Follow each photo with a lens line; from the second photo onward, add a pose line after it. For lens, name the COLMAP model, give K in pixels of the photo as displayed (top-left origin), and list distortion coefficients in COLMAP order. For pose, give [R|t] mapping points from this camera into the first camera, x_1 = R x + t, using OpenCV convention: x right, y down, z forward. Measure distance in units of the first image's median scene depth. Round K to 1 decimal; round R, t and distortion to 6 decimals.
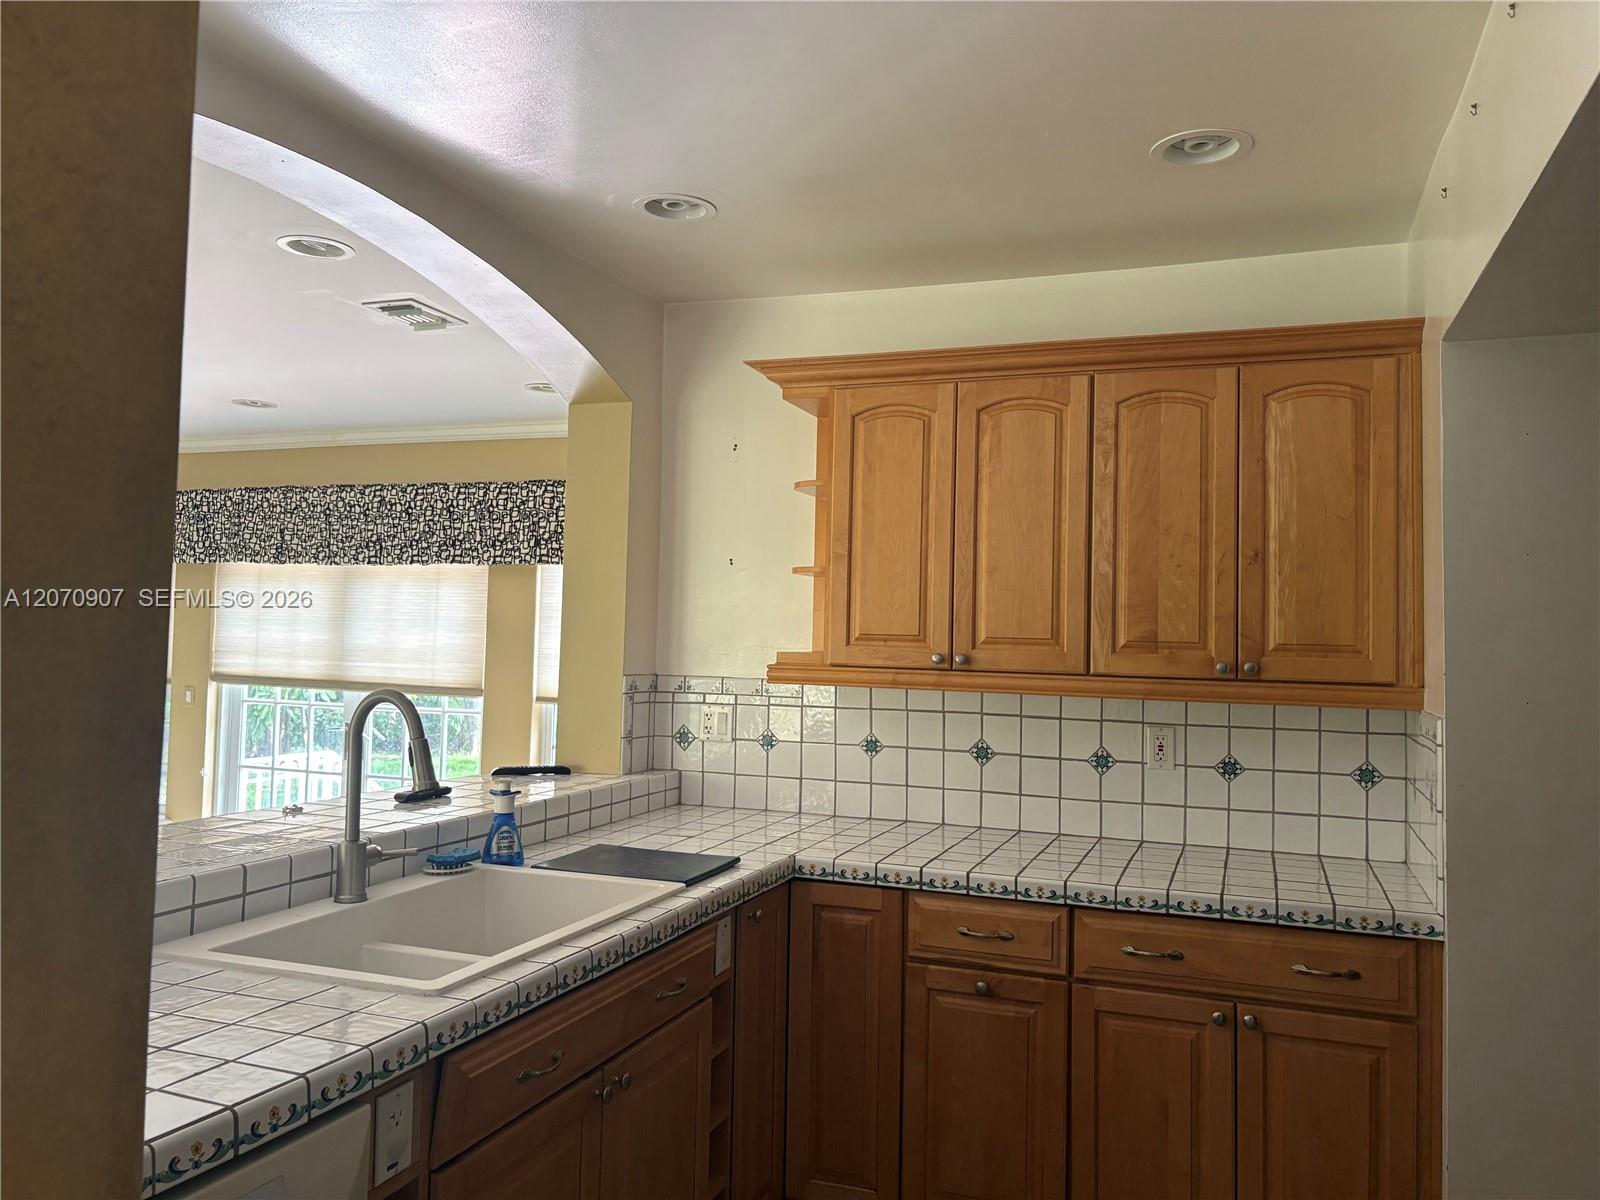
lens RADIAL K [[1216.8, 0, 794.5], [0, 1216.8, 594.3], [0, 0, 1]] dist [0.045403, -0.052523]
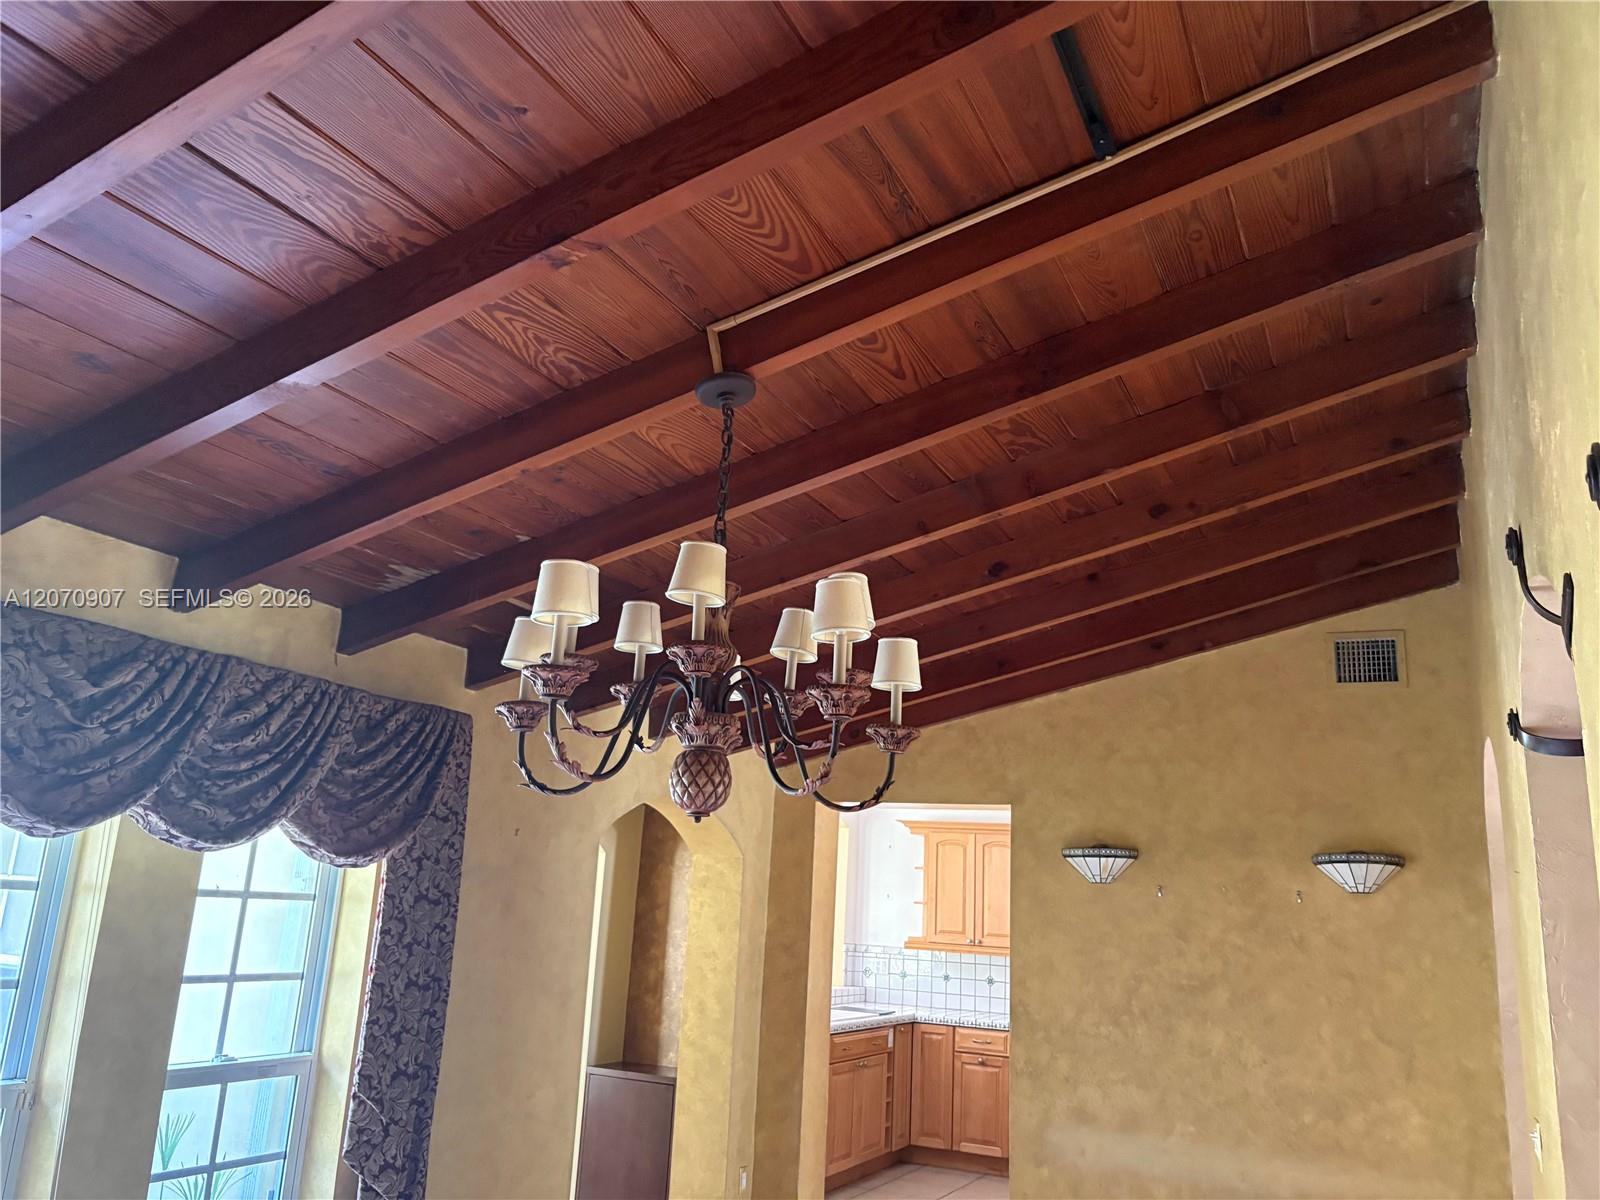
lens RADIAL K [[1216.8, 0, 792.0], [0, 1216.8, 592.0], [0, 0, 1]] dist [0.045403, -0.052523]
pose [[0.994846, 0.006473, -0.101188, -0.001920], [-0.029005, 0.974425, -0.222832, -0.082106], [0.097158, 0.224619, 0.969591, -1.752795]]
